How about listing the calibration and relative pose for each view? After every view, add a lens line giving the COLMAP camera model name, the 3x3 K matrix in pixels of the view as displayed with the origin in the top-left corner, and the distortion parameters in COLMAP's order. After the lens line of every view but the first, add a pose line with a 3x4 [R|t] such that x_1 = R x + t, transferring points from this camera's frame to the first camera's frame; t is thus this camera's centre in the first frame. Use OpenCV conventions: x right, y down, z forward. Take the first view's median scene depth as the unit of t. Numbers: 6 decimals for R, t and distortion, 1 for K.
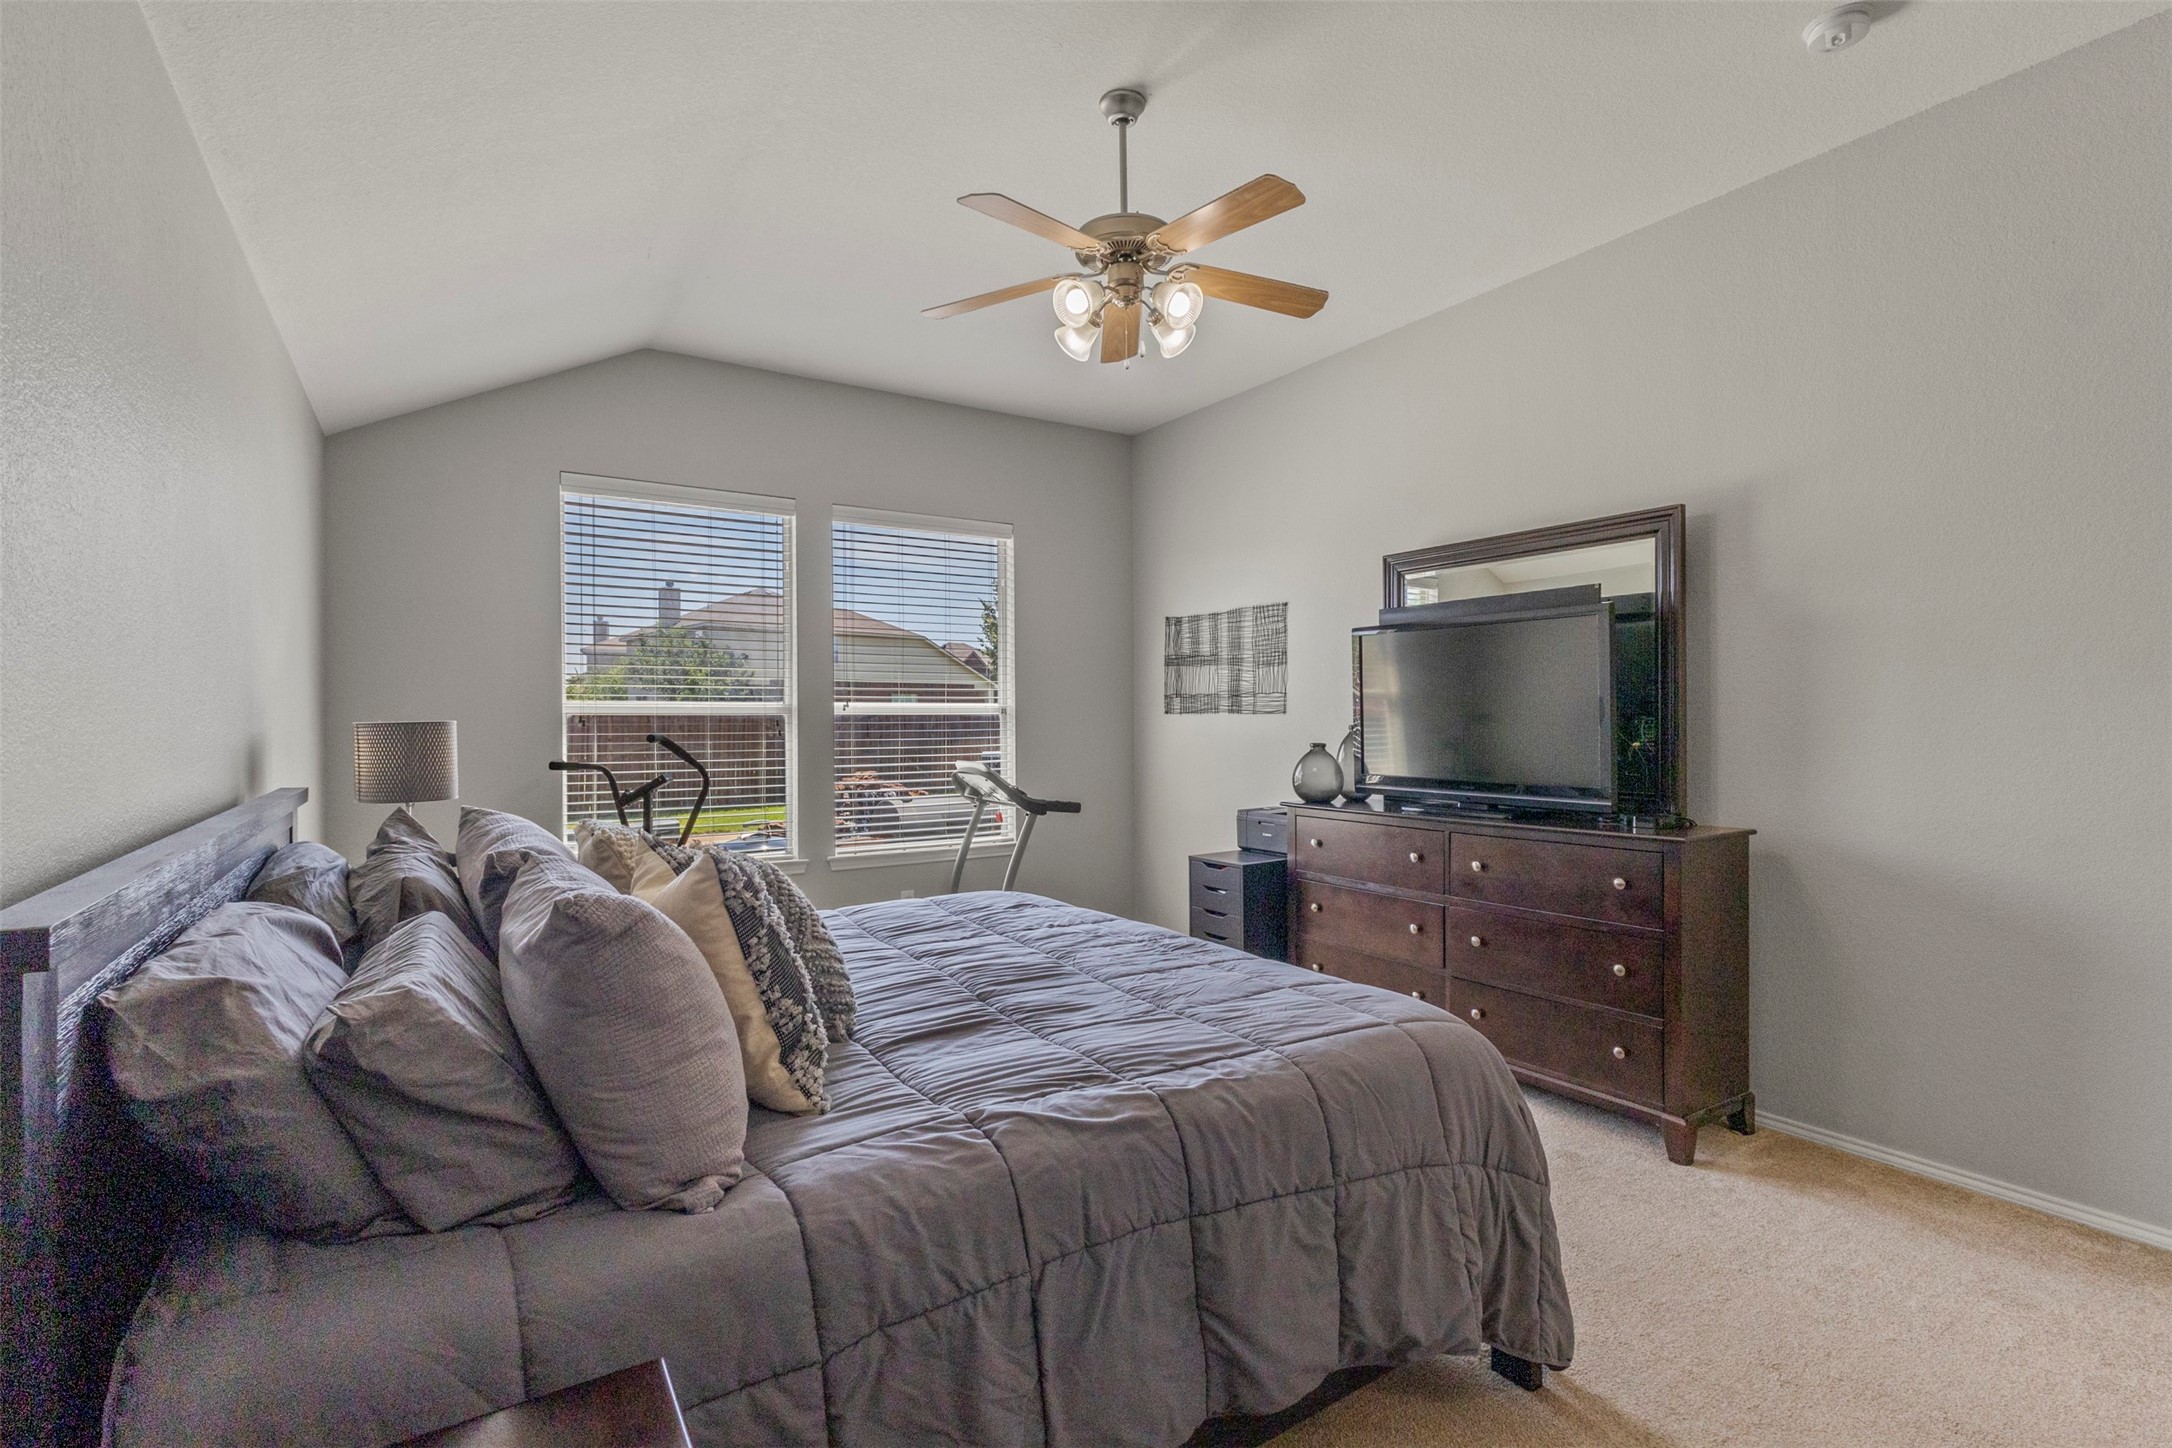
lens RADIAL K [[1002.8, 0, 1092.3], [0, 1002.8, 707.8], [0, 0, 1]] dist [-0.004652, -0.000575]
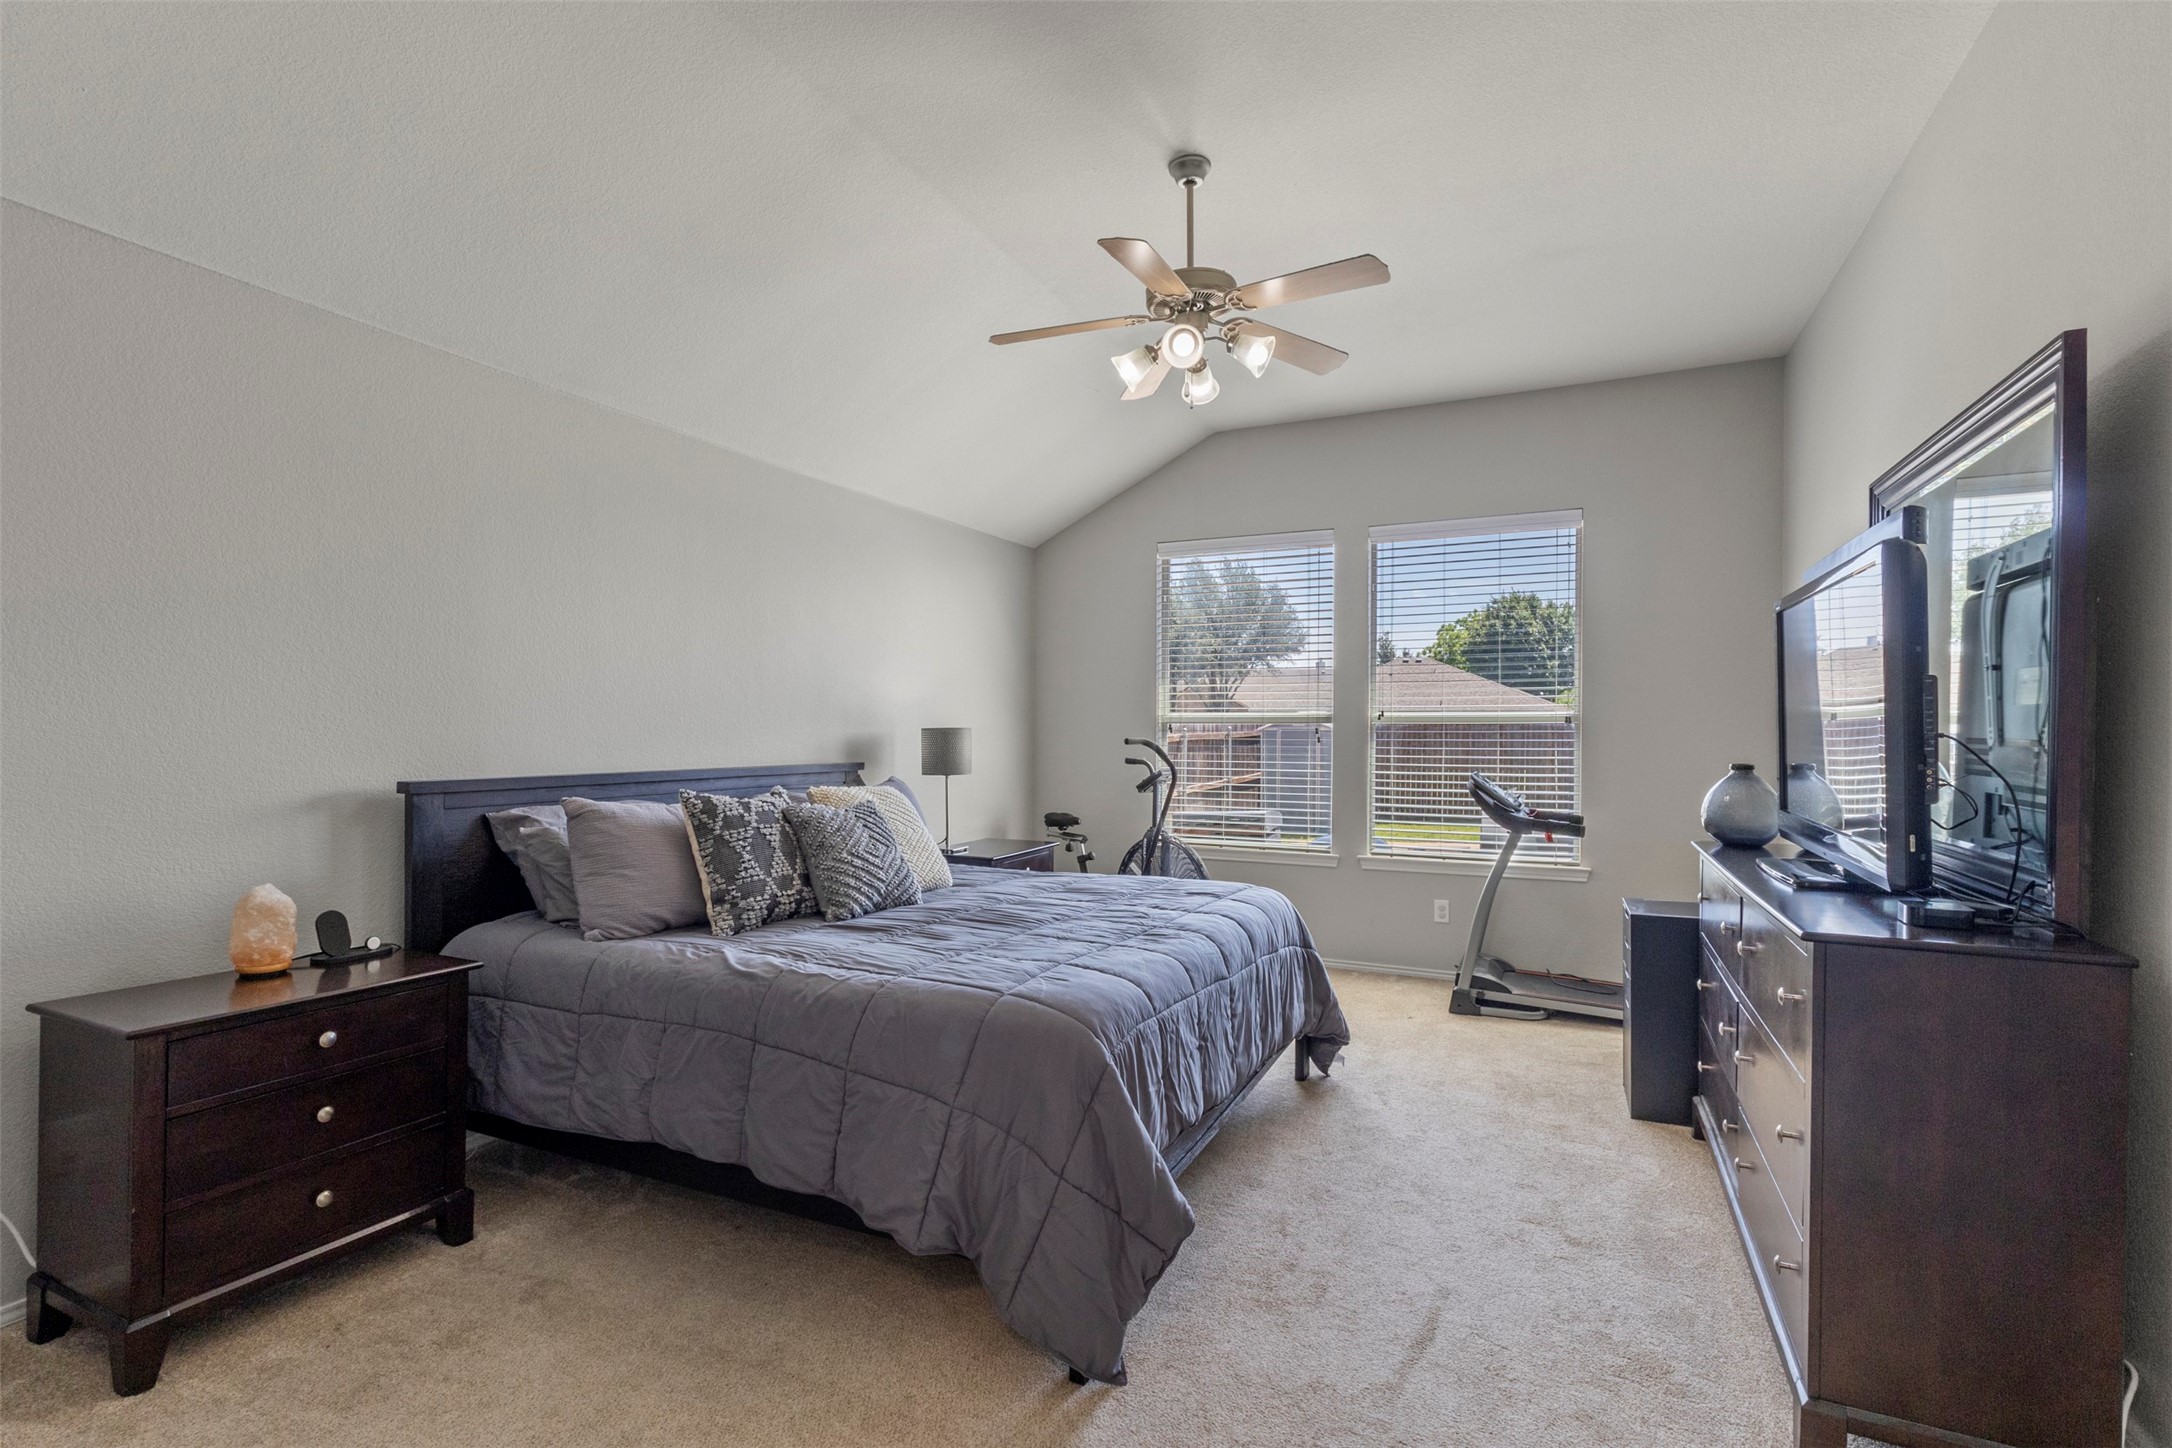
lens RADIAL K [[1002.8, 0, 1069.8], [0, 1002.8, 724.8], [0, 0, 1]] dist [-0.004652, -0.000575]
pose [[0.516739, 0.002282, -0.856140, 0.566165], [0.005792, 0.999964, 0.006161, -0.000301], [0.856123, -0.008142, 0.516707, 0.201408]]
